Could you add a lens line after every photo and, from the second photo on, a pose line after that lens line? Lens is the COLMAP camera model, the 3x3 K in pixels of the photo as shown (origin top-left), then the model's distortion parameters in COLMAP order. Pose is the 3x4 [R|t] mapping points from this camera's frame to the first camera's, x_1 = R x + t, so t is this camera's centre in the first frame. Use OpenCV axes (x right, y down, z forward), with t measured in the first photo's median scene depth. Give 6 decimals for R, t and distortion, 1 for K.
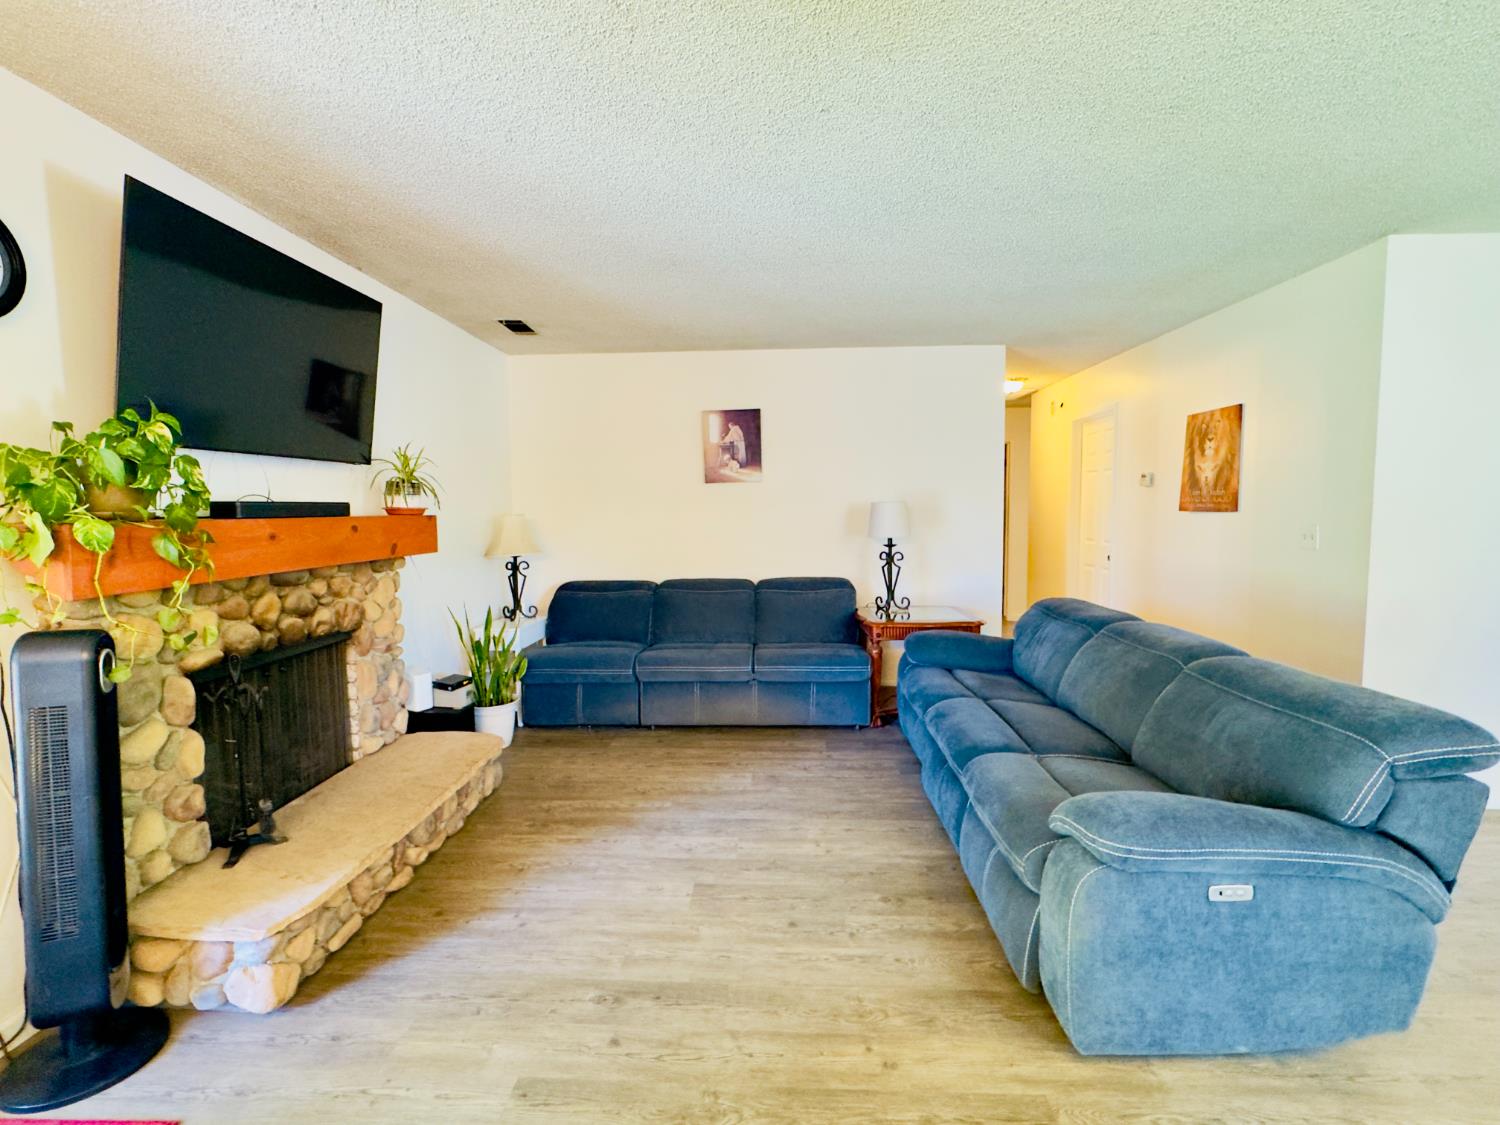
lens RADIAL K [[717.6, 0, 748.1], [0, 717.6, 560.1], [0, 0, 1]] dist [-0.003289, 0.001829]
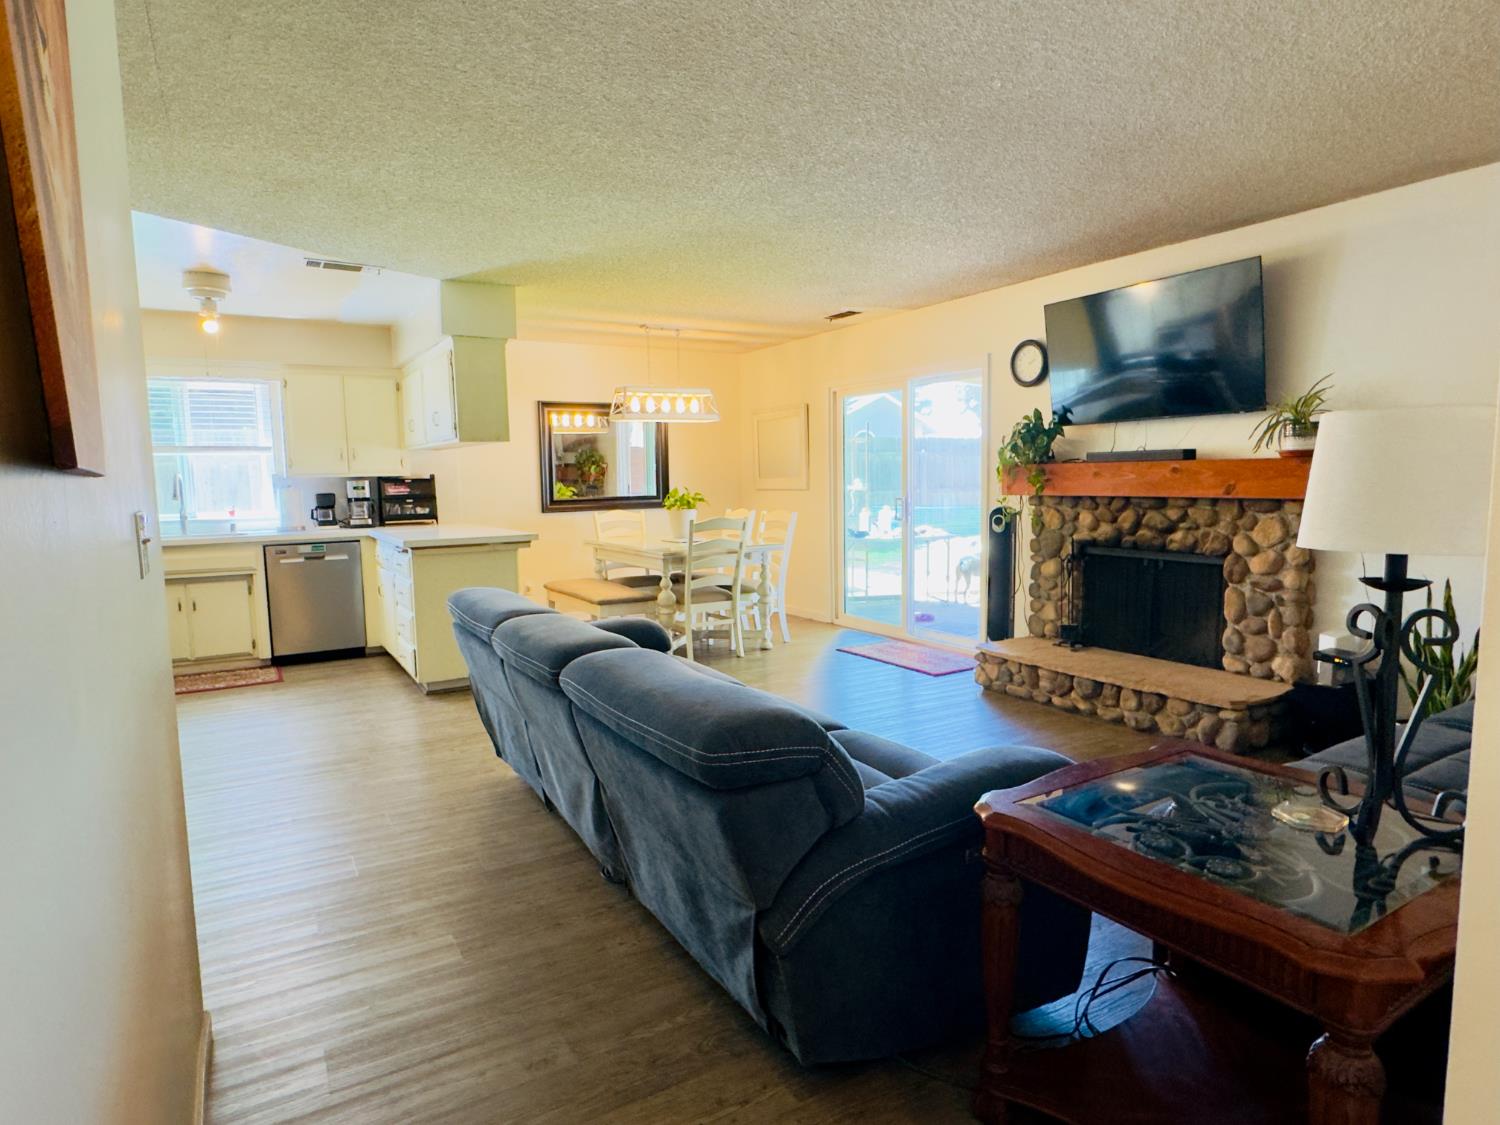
lens RADIAL K [[861.4, 0, 743.4], [0, 861.4, 565.2], [0, 0, 1]] dist [-0.003849, 0.001888]
pose [[-0.843687, 0.077606, -0.531197, 0.643799], [-0.015278, 0.985624, 0.168263, -0.085904], [0.536619, 0.150077, -0.830372, 1.319745]]
